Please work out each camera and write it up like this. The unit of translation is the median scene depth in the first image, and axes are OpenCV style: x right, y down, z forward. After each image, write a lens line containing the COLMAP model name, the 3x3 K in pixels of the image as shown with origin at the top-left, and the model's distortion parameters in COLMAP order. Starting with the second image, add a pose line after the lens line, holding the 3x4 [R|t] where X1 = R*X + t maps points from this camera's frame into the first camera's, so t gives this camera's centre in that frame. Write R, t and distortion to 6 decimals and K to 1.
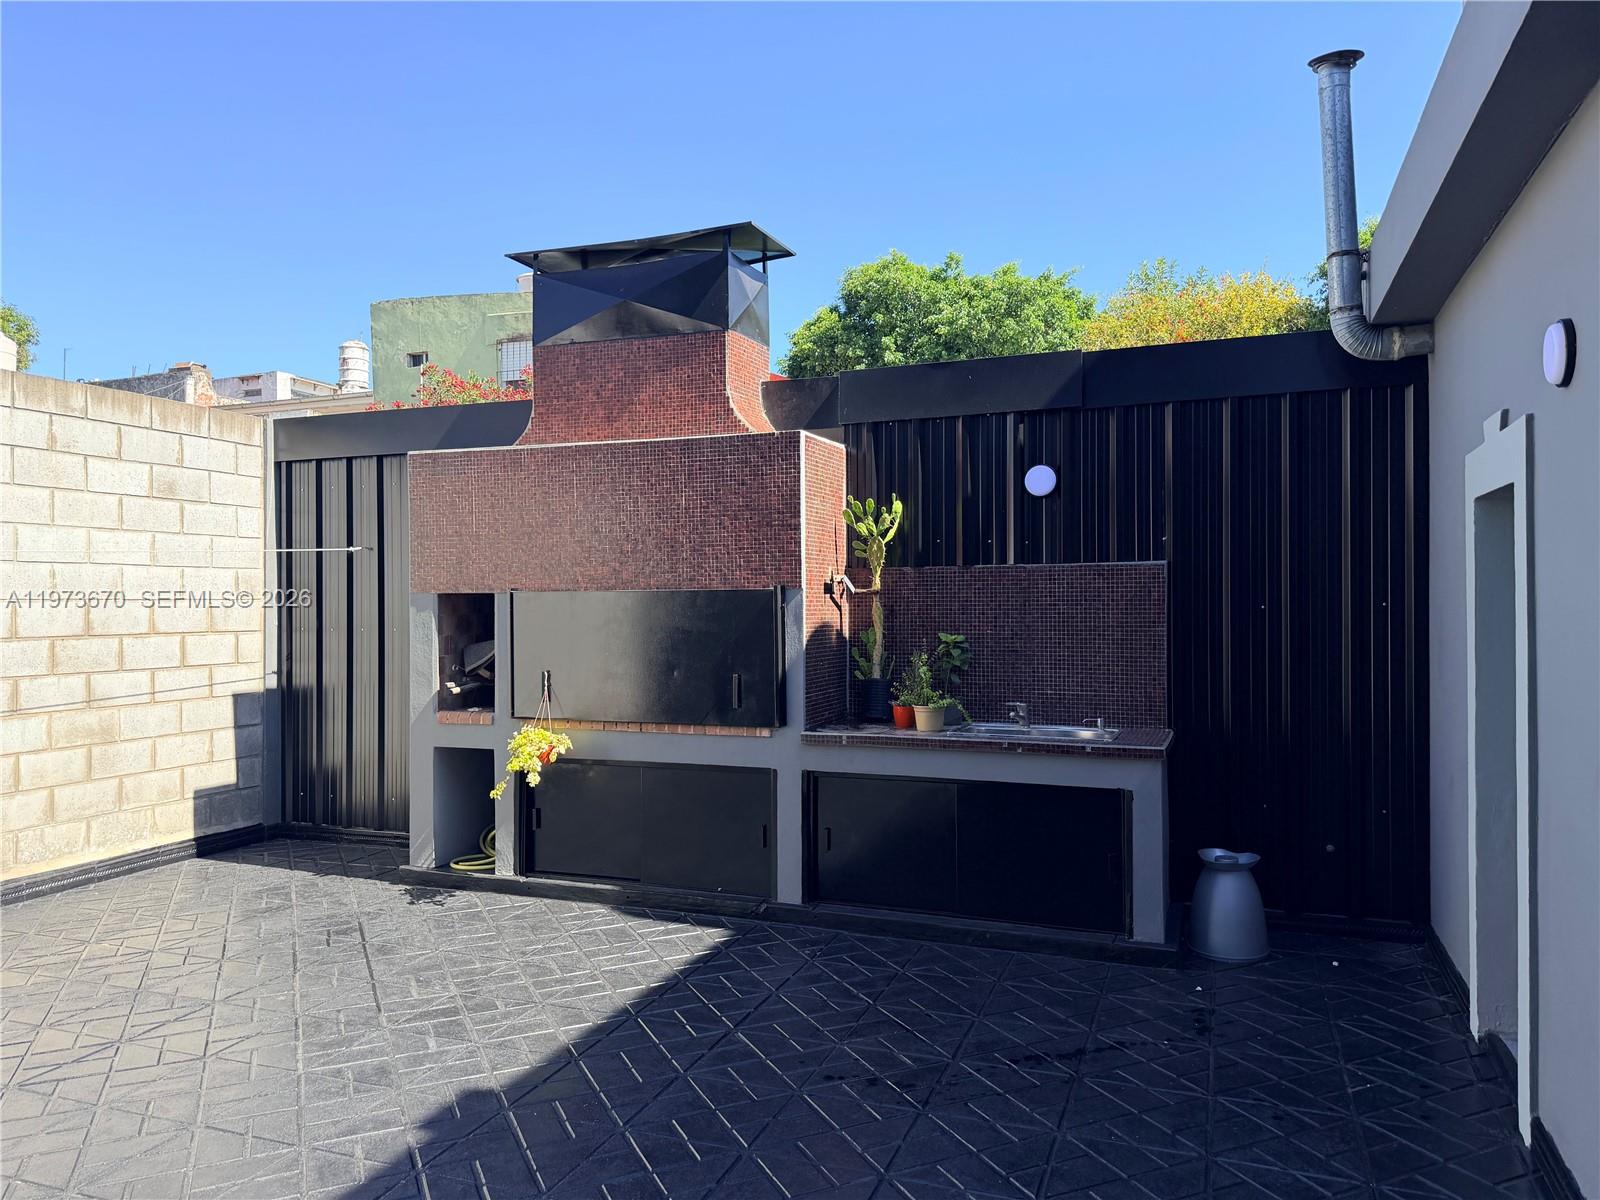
lens RADIAL K [[1134.3, 0, 801.6], [0, 1134.3, 595.6], [0, 0, 1]] dist [0.055811, -0.009009]
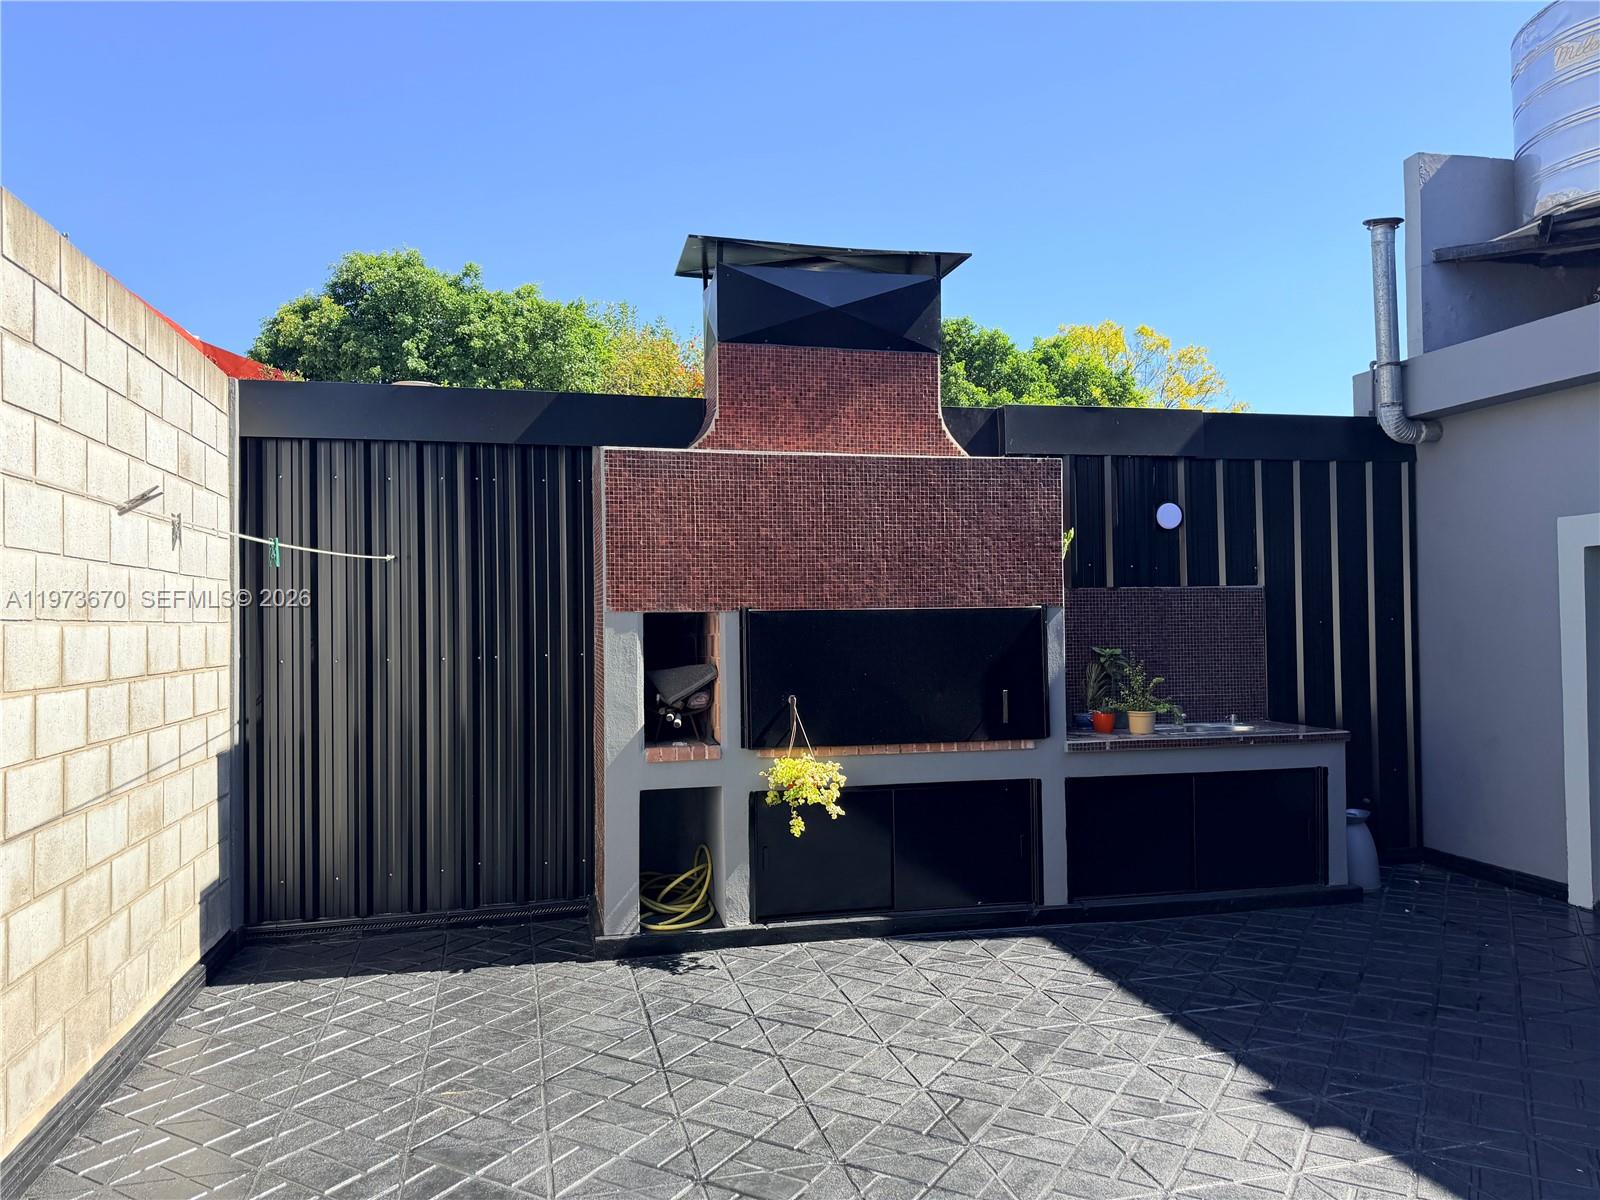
lens RADIAL K [[1134.3, 0, 799.3], [0, 1134.3, 601.8], [0, 0, 1]] dist [0.055811, -0.009009]
pose [[0.820454, 0.005710, 0.571684, -0.722013], [0.004976, 0.999841, -0.017128, 0.005280], [-0.571691, 0.016897, 0.820295, 0.229554]]
